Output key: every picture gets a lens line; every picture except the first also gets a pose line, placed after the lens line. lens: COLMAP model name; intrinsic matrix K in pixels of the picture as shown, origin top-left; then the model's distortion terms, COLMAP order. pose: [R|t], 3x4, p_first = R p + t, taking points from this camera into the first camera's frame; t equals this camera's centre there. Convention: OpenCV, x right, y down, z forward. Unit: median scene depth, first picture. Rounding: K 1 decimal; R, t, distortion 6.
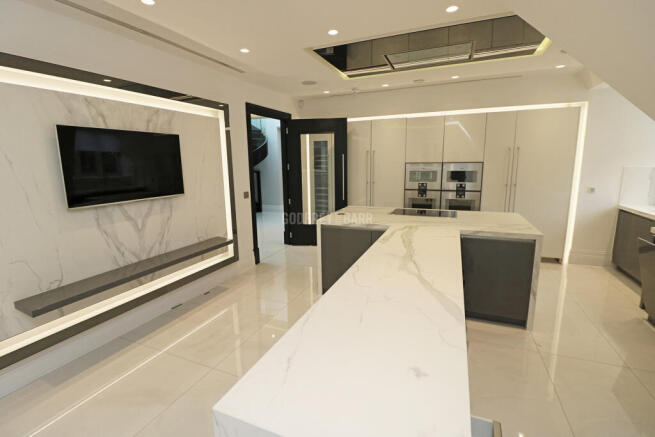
lens RADIAL K [[305.9, 0, 331.8], [0, 305.9, 213.6], [0, 0, 1]] dist [-0.014808, -0.001375]
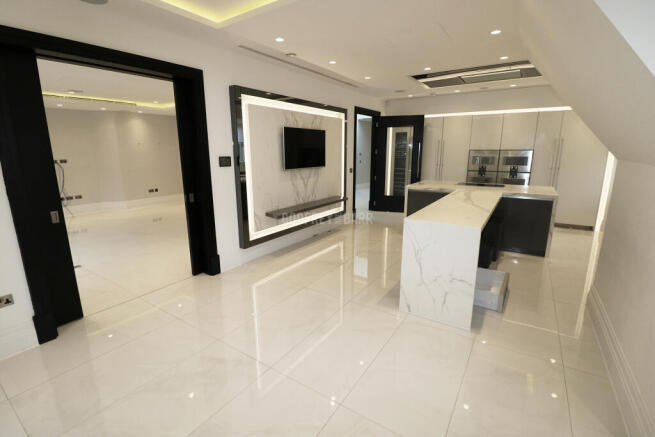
lens RADIAL K [[305.9, 0, 323.4], [0, 305.9, 215.2], [0, 0, 1]] dist [-0.014808, -0.001375]
pose [[0.978490, 0.055120, -0.198795, -0.118483], [-0.046103, 0.997699, 0.049709, 0.093930], [0.201078, -0.039475, 0.978780, -0.505982]]
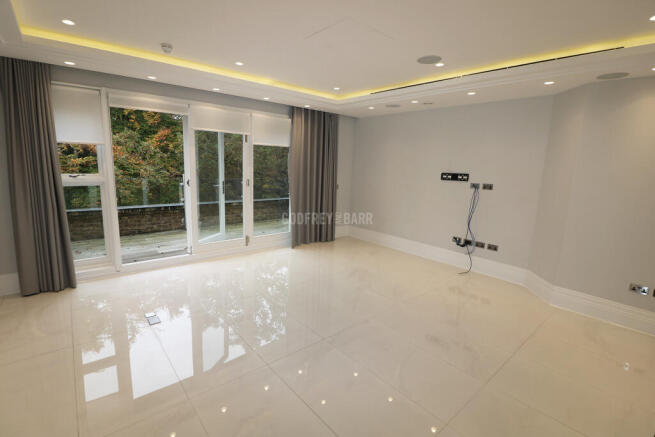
lens RADIAL K [[305.9, 0, 328.7], [0, 305.9, 216.9], [0, 0, 1]] dist [-0.014808, -0.001375]
pose [[-0.461162, 0.152425, -0.874126, -0.718490], [-0.179181, 0.948843, 0.259984, -0.138586], [0.869036, 0.276522, -0.410259, 0.890255]]
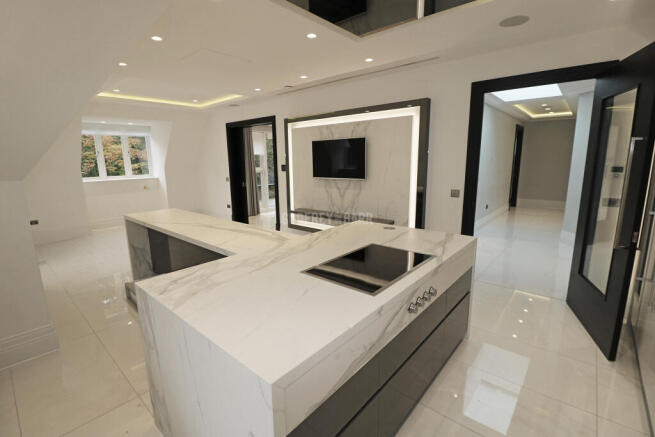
lens RADIAL K [[305.9, 0, 327.2], [0, 305.9, 216.7], [0, 0, 1]] dist [-0.014808, -0.001375]
pose [[-0.322461, 0.196022, -0.926064, 0.734093], [-0.142660, 0.957085, 0.252263, -0.184209], [0.935771, 0.213457, -0.280658, 1.011232]]
